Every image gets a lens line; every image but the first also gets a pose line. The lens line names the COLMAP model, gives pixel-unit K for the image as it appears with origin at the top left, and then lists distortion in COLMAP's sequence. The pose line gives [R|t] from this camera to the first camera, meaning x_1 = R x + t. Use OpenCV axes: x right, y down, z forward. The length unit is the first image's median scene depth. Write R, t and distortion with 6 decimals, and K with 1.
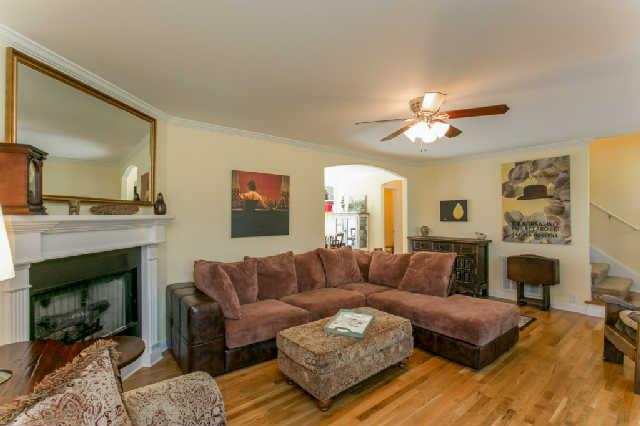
lens RADIAL K [[302.5, 0, 320.5], [0, 302.5, 214.3], [0, 0, 1]] dist [-0.000318, 0.000141]
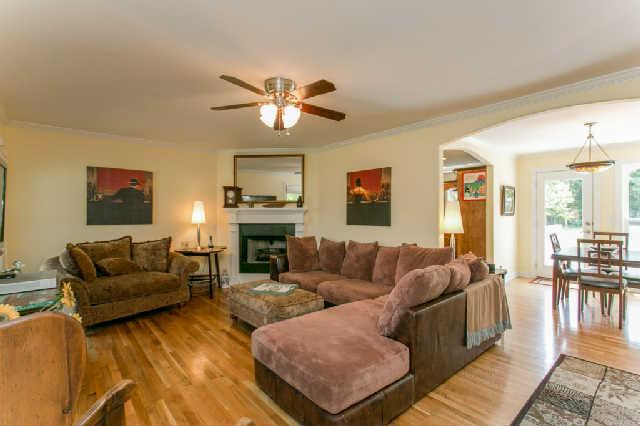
lens RADIAL K [[302.5, 0, 320.4], [0, 302.5, 213.5], [0, 0, 1]] dist [-0.000318, 0.000141]
pose [[0.030566, 0.001625, -0.999531, 0.966542], [0.003601, 0.999992, 0.001736, 0.025820], [0.999526, -0.003652, 0.030560, 0.808937]]
